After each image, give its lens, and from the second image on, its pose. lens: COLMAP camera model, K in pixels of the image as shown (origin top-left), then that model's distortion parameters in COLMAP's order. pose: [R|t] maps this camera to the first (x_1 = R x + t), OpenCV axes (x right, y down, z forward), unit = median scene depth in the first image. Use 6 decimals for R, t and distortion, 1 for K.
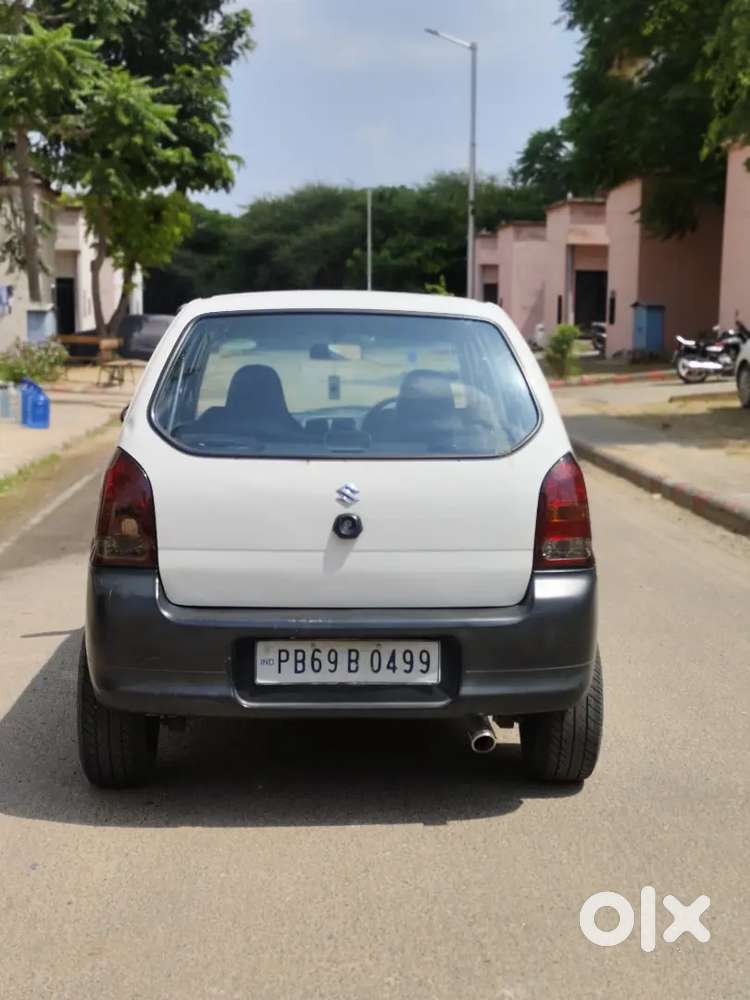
lens RADIAL K [[1422.9, 0, 420.6], [0, 1422.9, 495.9], [0, 0, 1]] dist [0.034140, 0.013280]
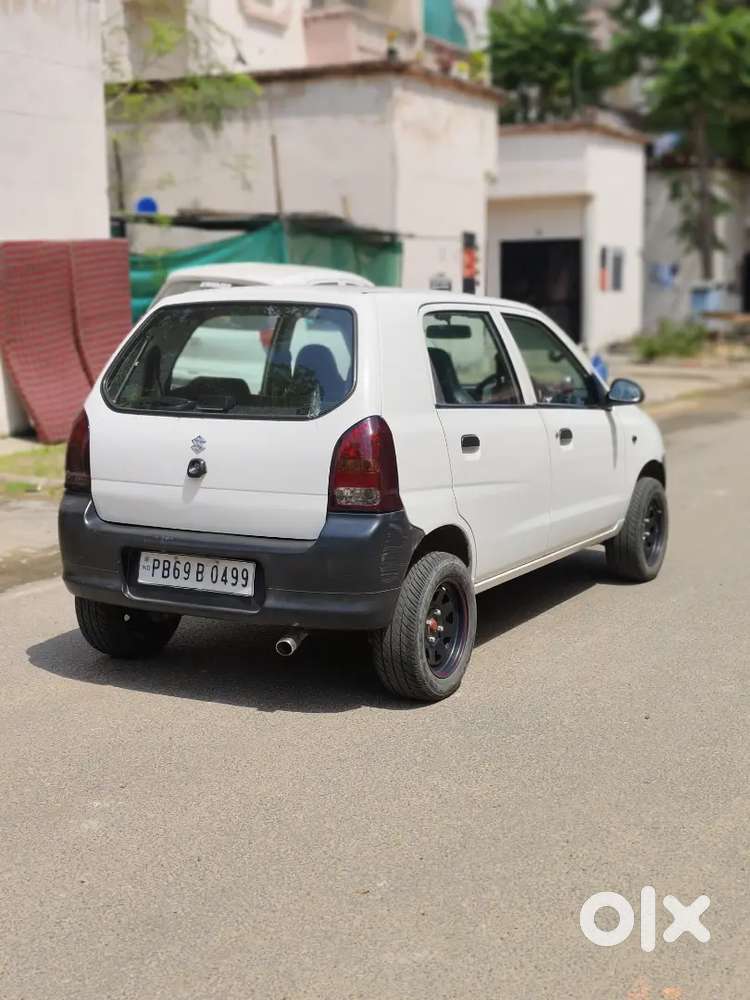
lens RADIAL K [[1422.9, 0, 420.6], [0, 1422.9, 495.9], [0, 0, 1]] dist [0.034140, 0.013280]
pose [[0.856383, 0.055366, -0.513364, 0.784711], [-0.051842, 0.998430, 0.021199, 0.008414], [0.513732, 0.008459, 0.857909, -0.009348]]
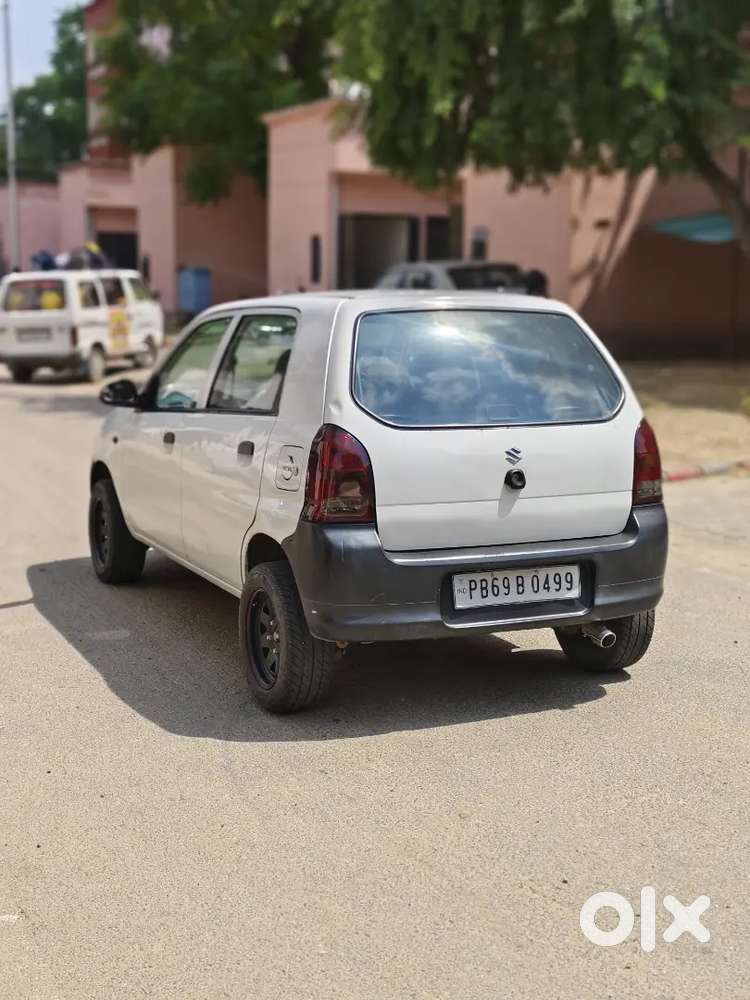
lens RADIAL K [[1421.8, 0, 431.0], [0, 1421.8, 461.5], [0, 0, 1]] dist [0.045317, -0.010591]
pose [[0.918922, -0.046262, 0.391716, -0.611873], [0.043481, 0.998927, 0.015974, -0.017958], [-0.392035, 0.002353, 0.919947, -0.137056]]
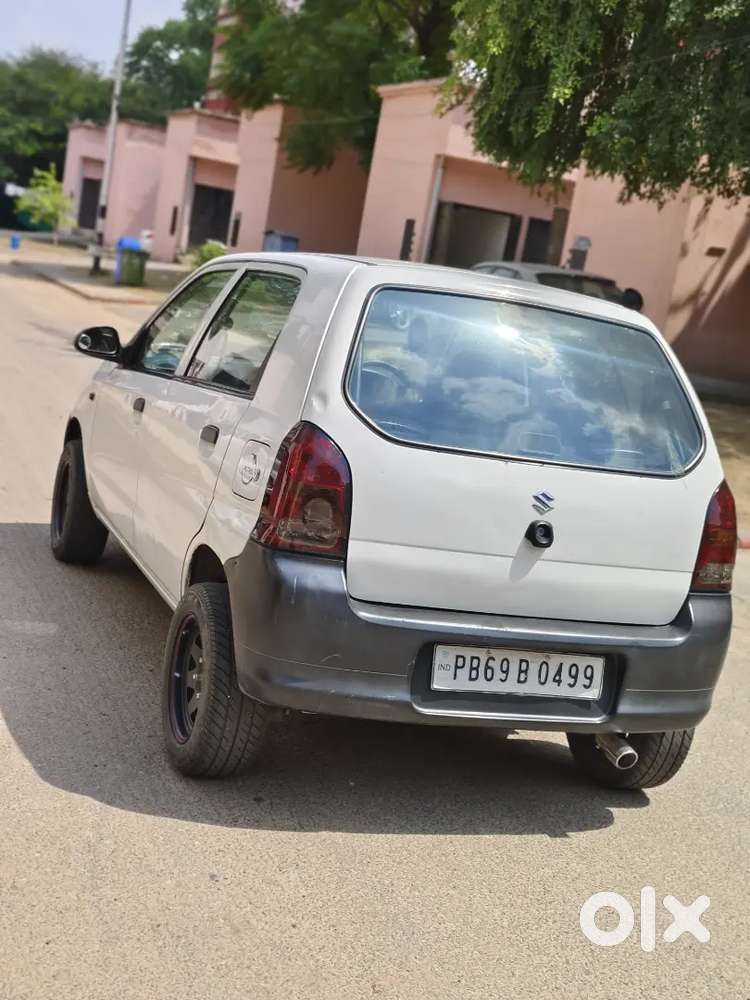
lens RADIAL K [[1415.2, 0, 375.0], [0, 1415.2, 500.0], [0, 0, 1]] dist [0.039934, 0.016570]
pose [[0.944757, 0.102600, 0.311298, -0.453671], [-0.123454, 0.991189, 0.047986, -0.033403], [-0.303632, -0.083766, 0.949100, 0.125590]]
